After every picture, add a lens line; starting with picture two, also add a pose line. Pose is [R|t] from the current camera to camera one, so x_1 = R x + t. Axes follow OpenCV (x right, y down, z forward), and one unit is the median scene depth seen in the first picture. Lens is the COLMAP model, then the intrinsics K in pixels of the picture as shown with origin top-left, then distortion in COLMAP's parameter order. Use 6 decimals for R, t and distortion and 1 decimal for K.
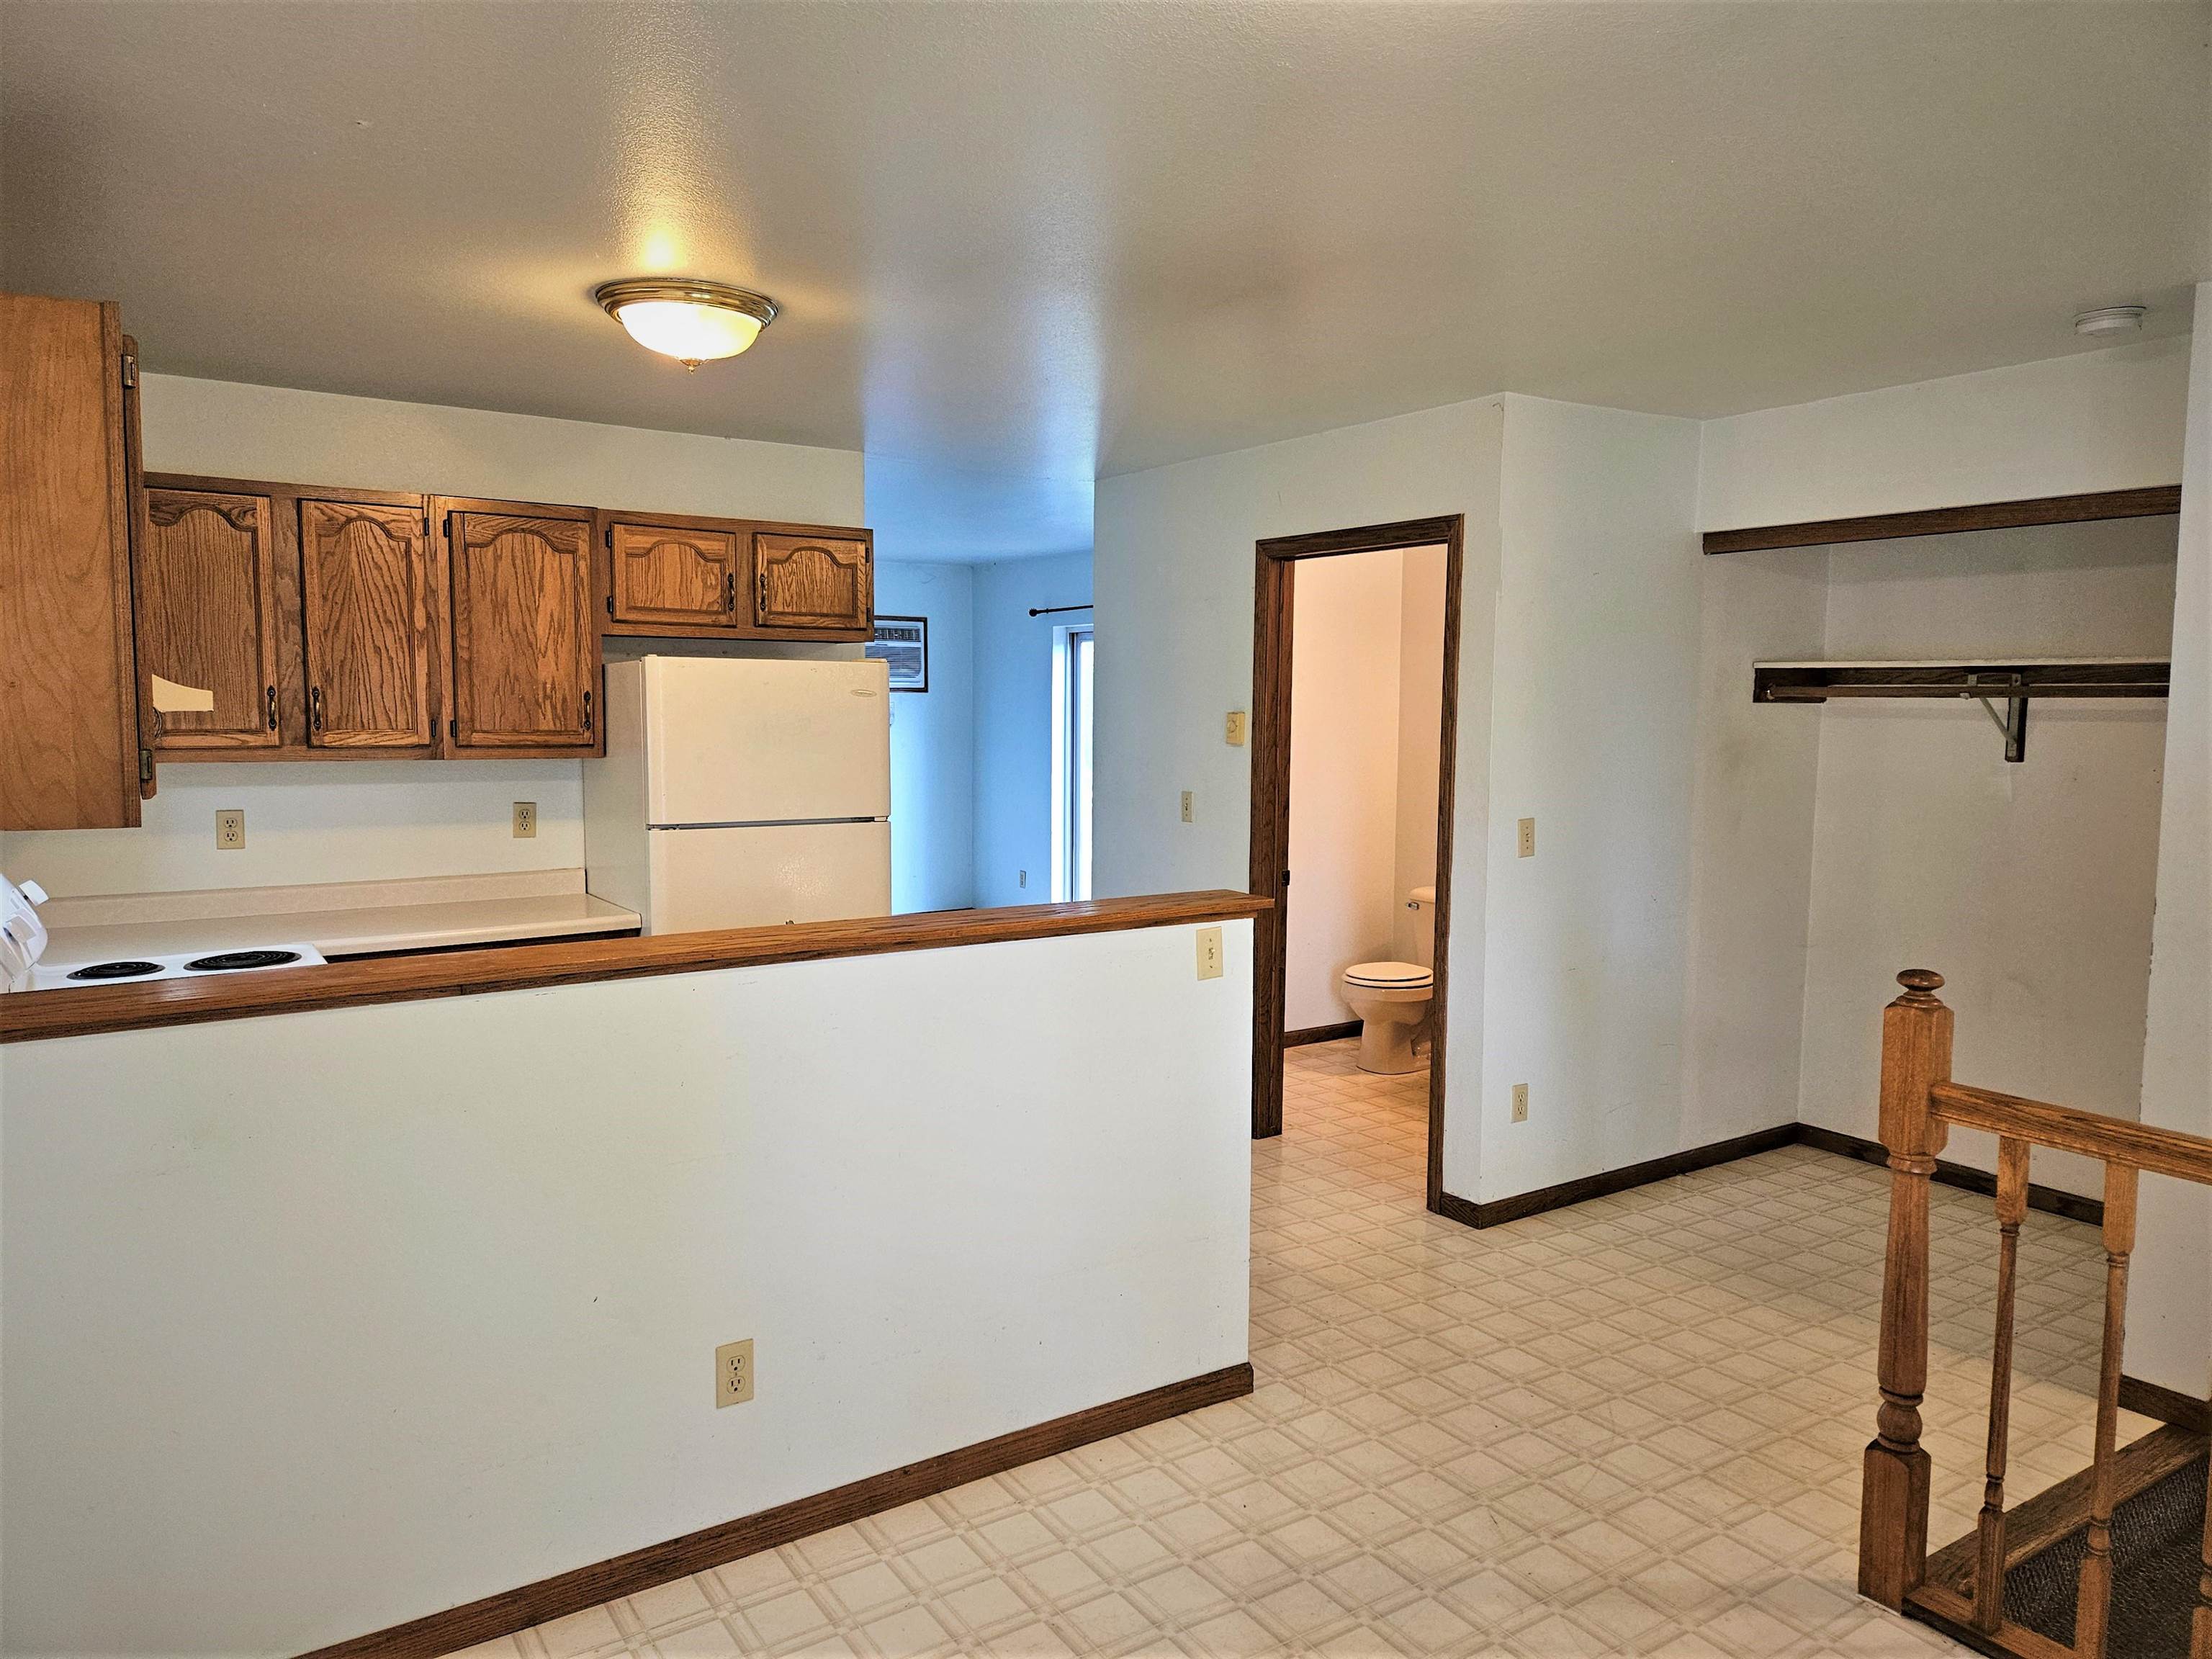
lens RADIAL K [[1478.0, 0, 1103.0], [0, 1478.0, 817.1], [0, 0, 1]] dist [0.019191, -0.006945]
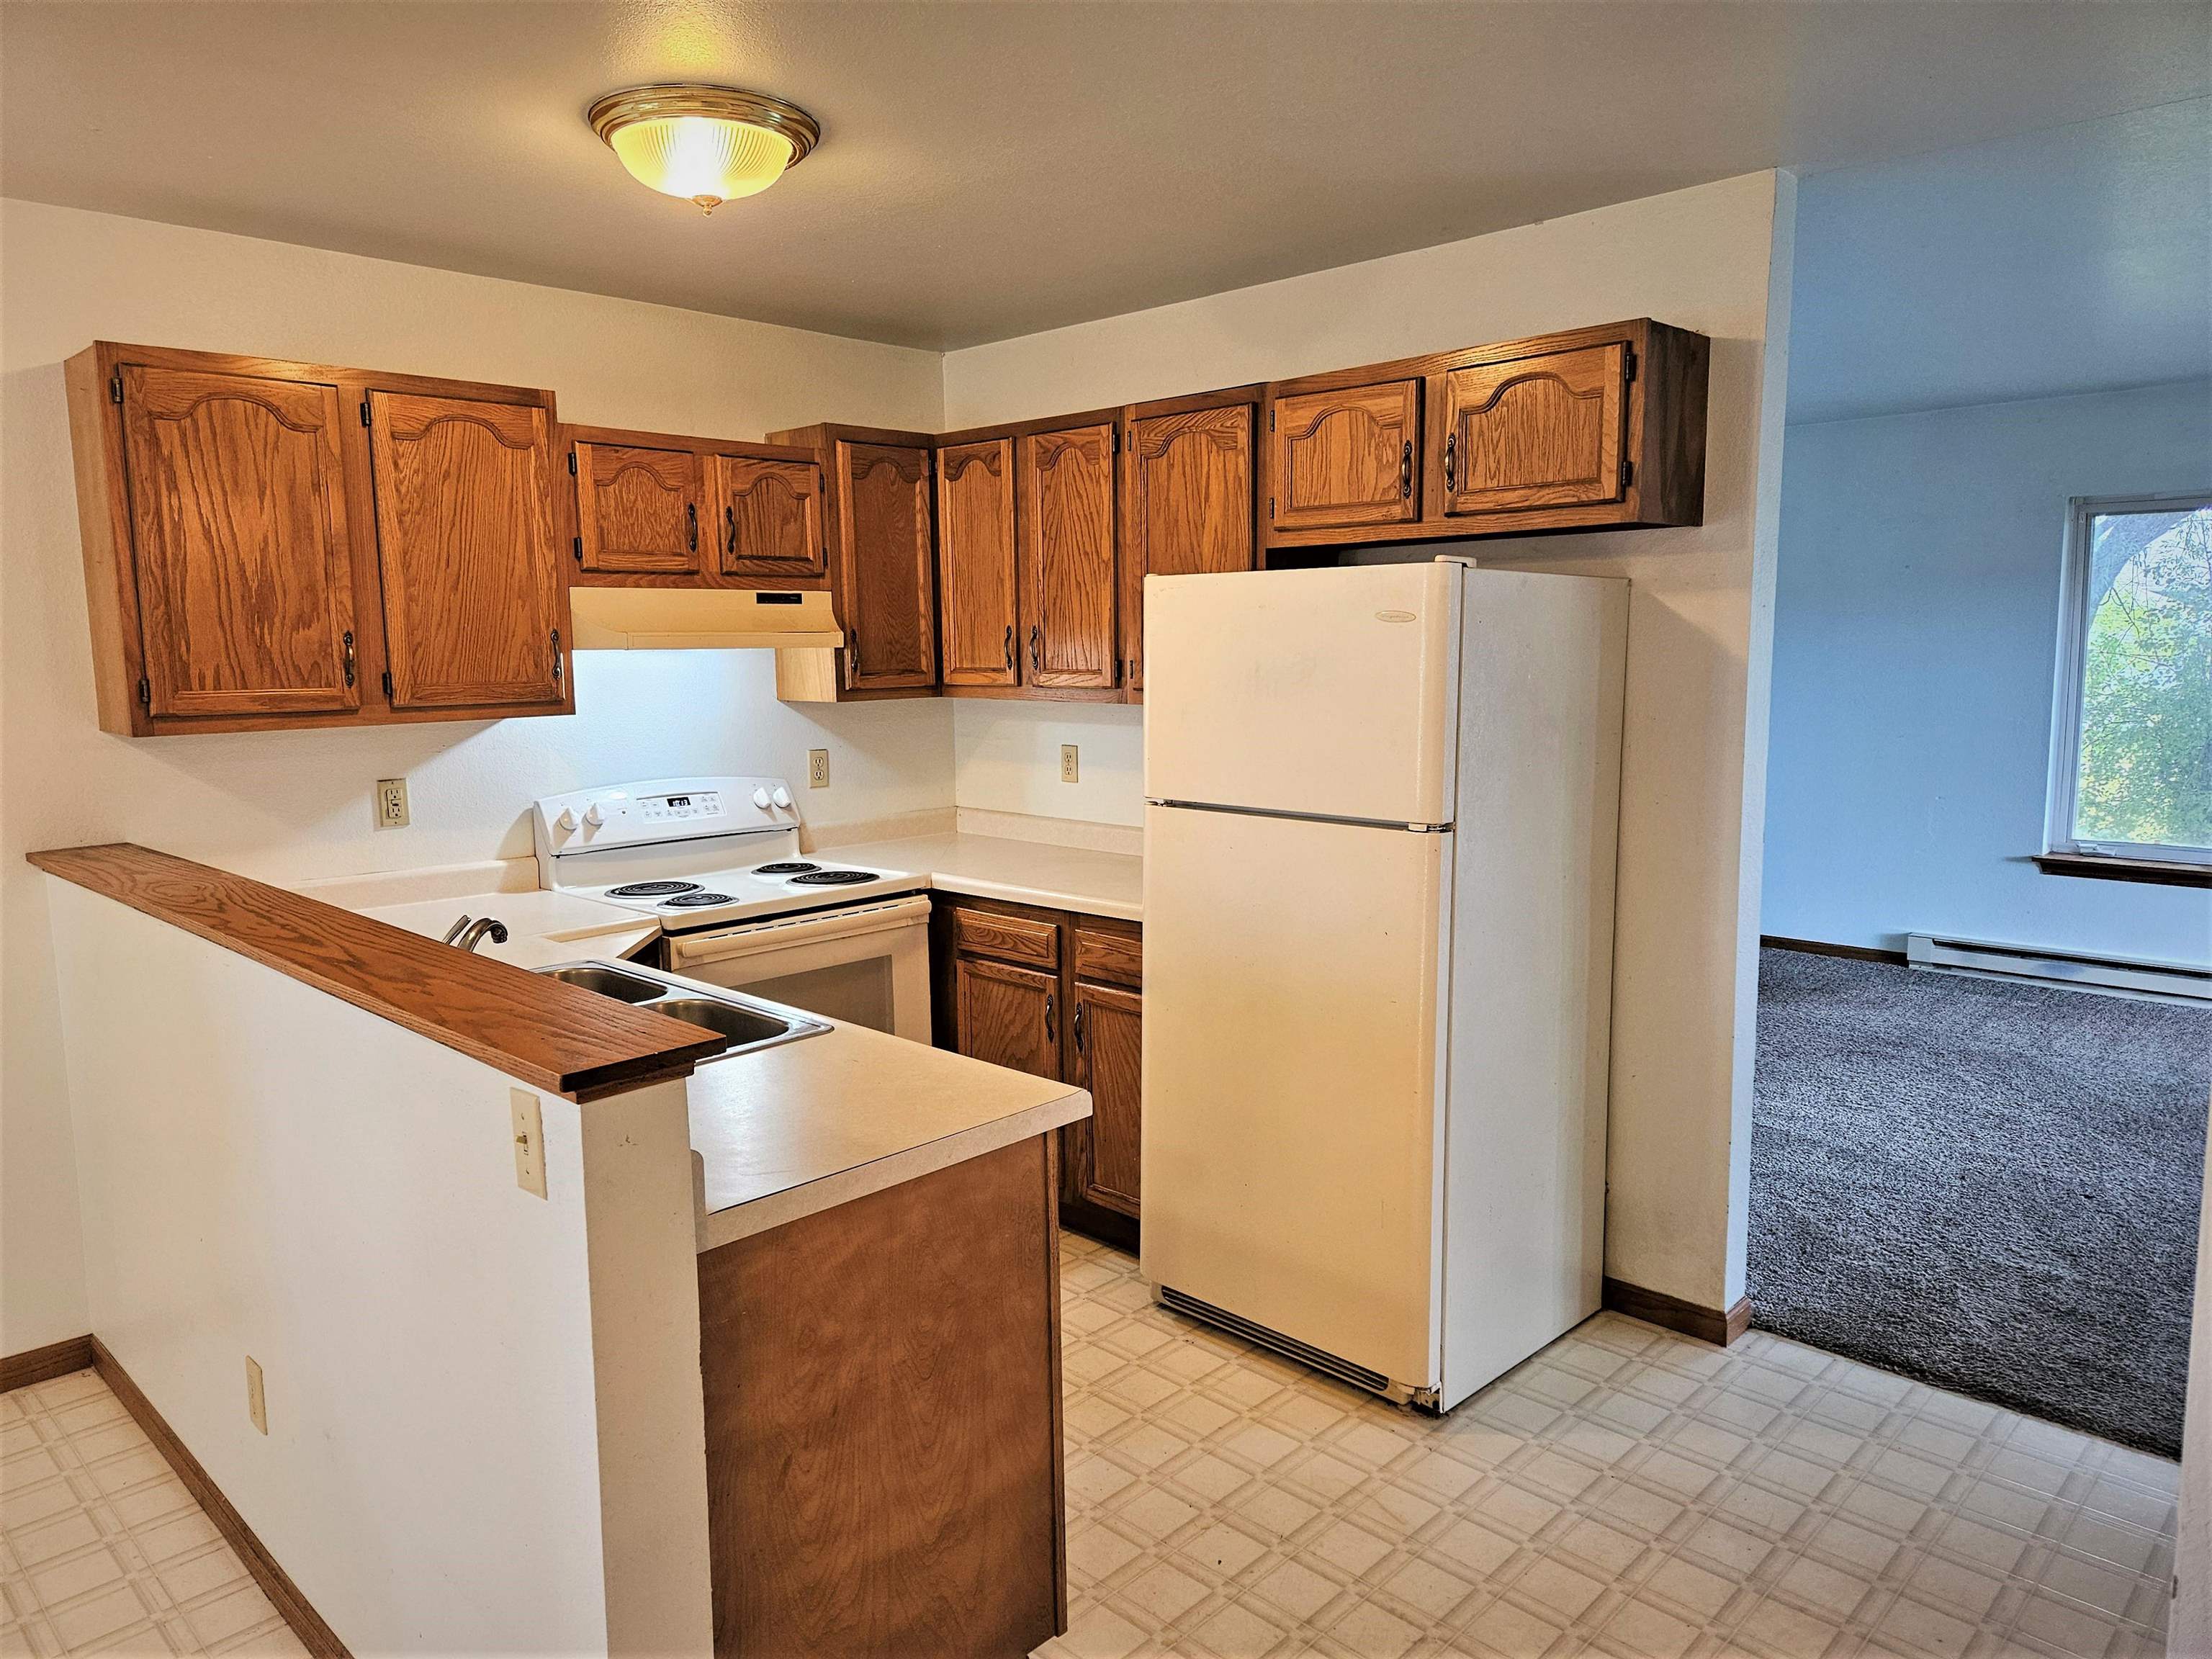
lens RADIAL K [[1478.0, 0, 1103.0], [0, 1478.0, 817.1], [0, 0, 1]] dist [0.019191, -0.006945]
pose [[0.210008, 0.105686, -0.971971, 0.413706], [-0.064989, 0.993451, 0.093980, -0.052161], [0.975537, 0.043431, 0.215501, 0.770471]]
